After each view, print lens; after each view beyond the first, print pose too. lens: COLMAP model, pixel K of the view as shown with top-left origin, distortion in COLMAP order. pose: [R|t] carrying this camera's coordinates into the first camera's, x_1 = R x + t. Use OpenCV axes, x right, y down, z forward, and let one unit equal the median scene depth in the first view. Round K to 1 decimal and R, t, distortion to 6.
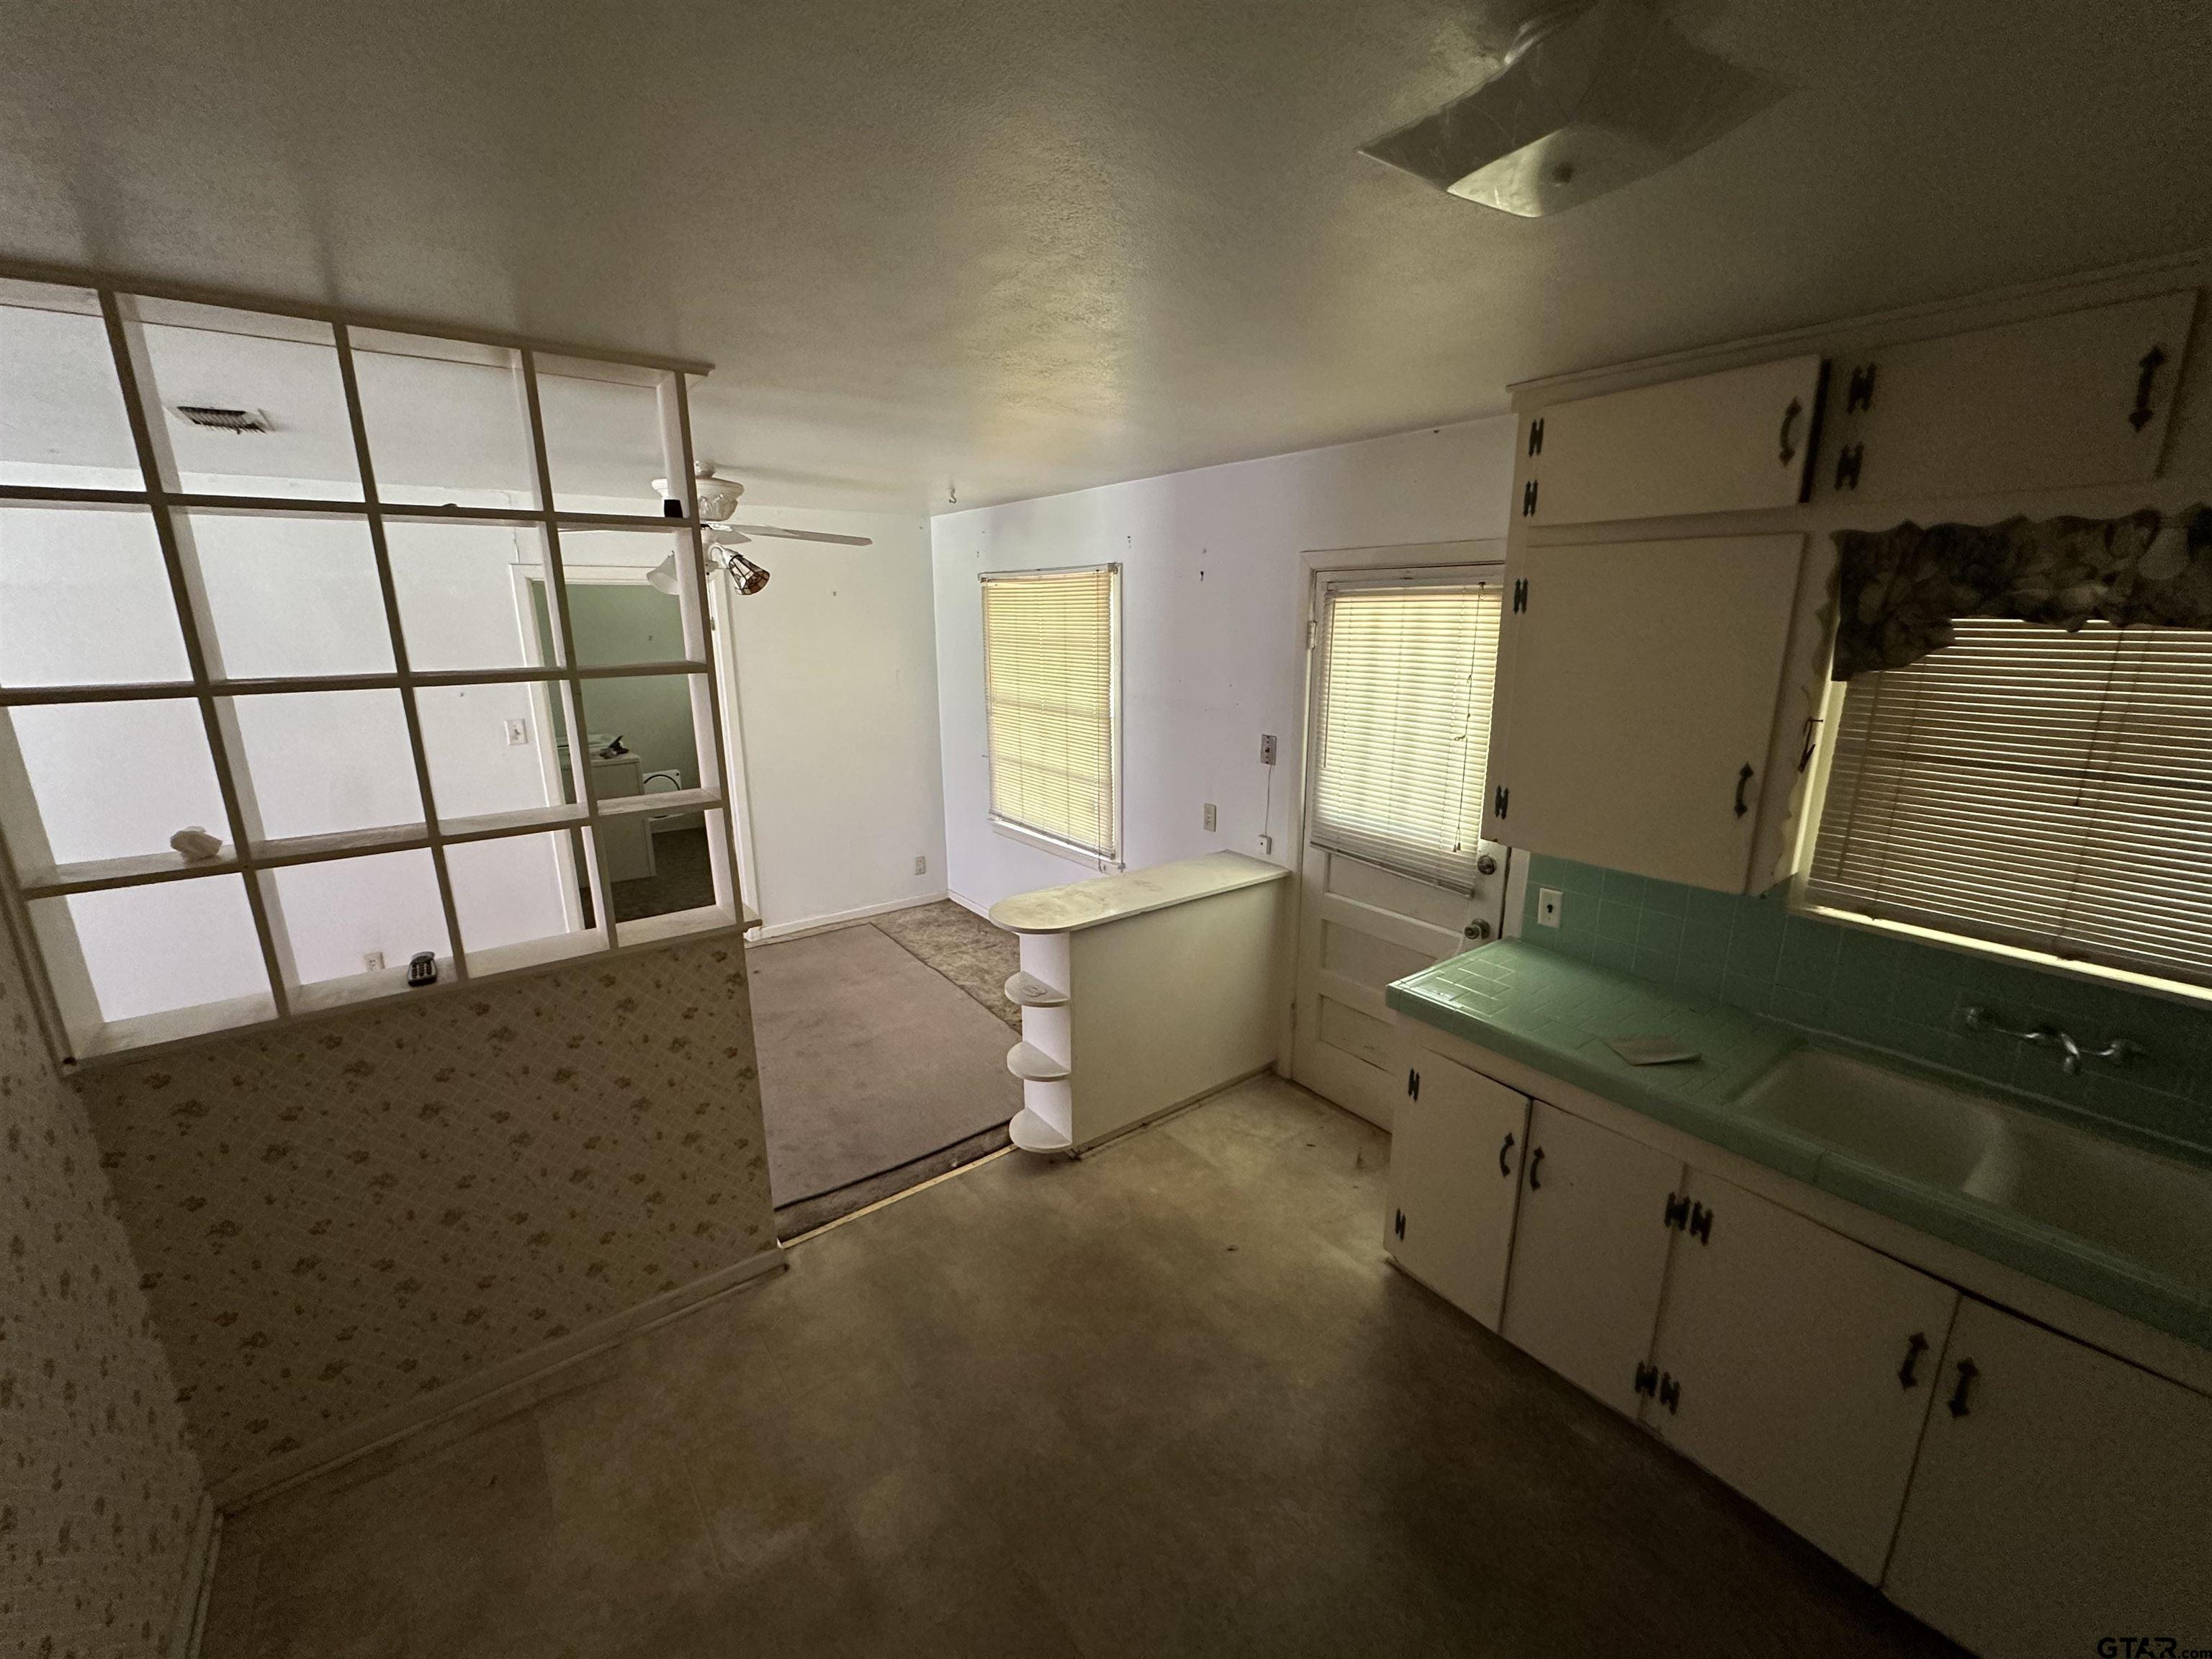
lens RADIAL K [[891.5, 0, 1108.8], [0, 891.5, 827.4], [0, 0, 1]] dist [-0.001626, 0.000320]
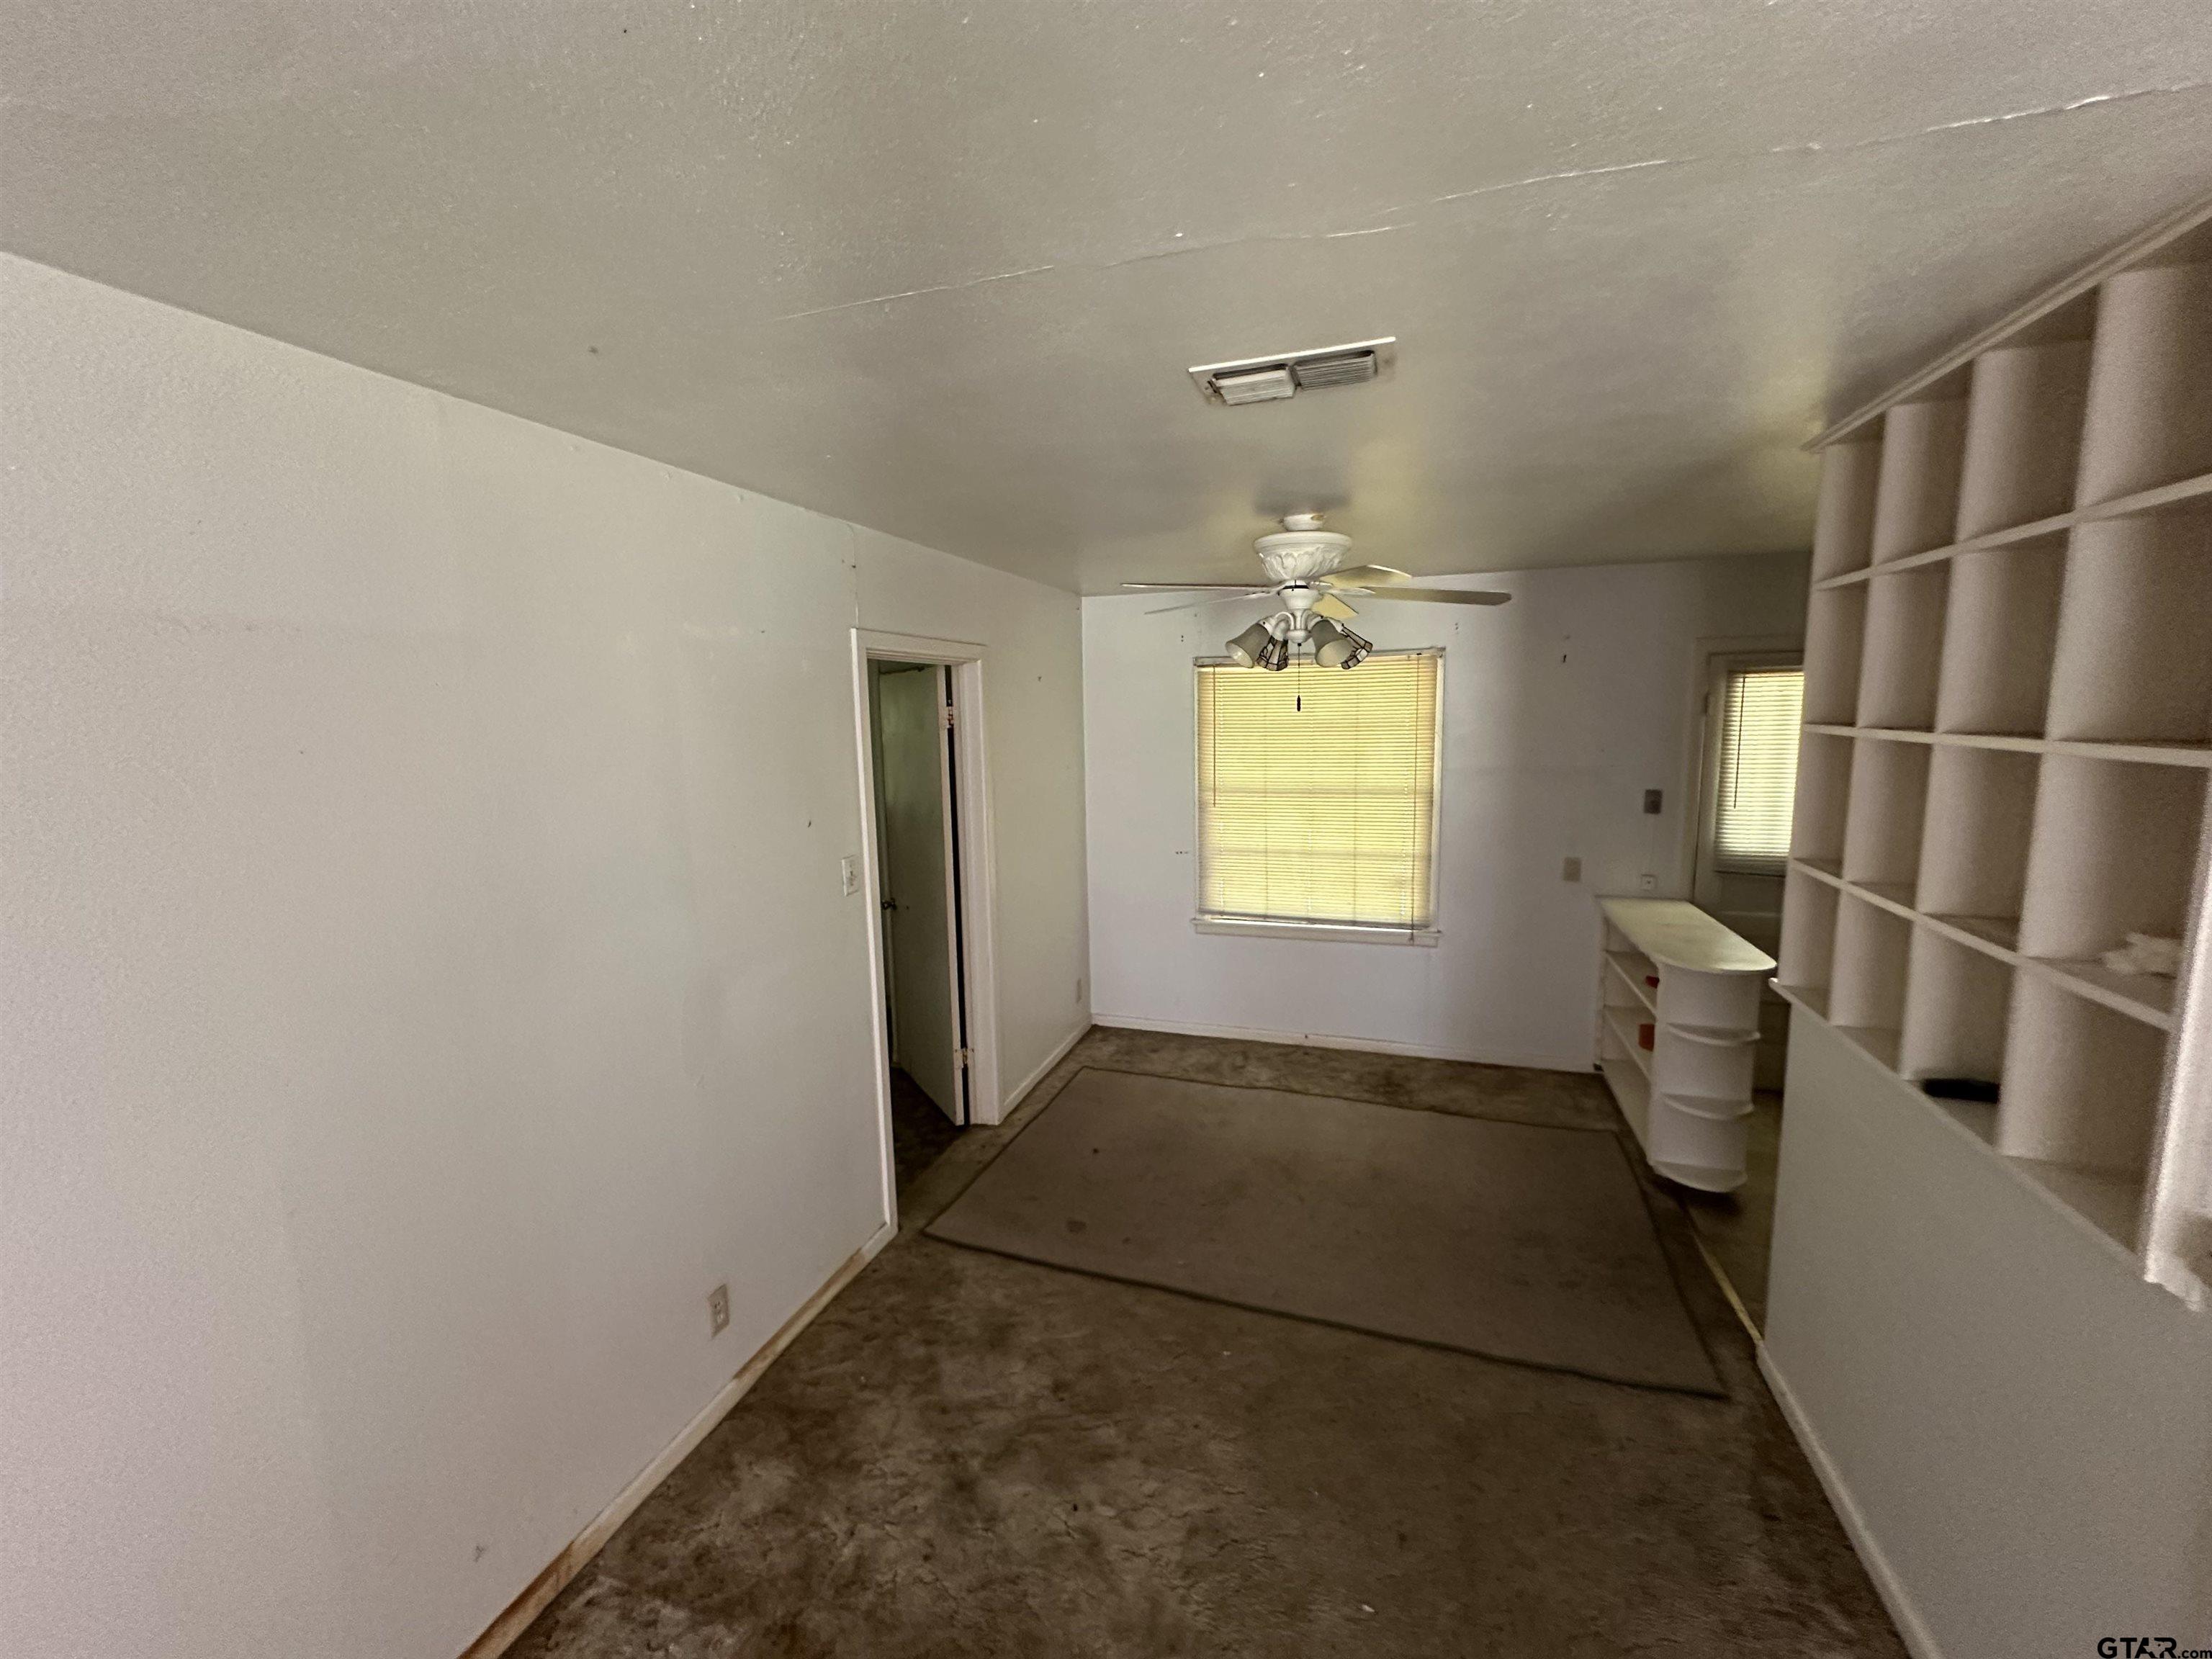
lens RADIAL K [[876.0, 0, 1106.0], [0, 876.0, 829.5], [0, 0, 1]] dist [-0.002939, 0.000017]
pose [[0.824053, -0.090448, 0.559245, -1.689236], [0.152835, 0.986064, -0.065725, -0.134102], [-0.545507, 0.139633, 0.826393, 0.690340]]
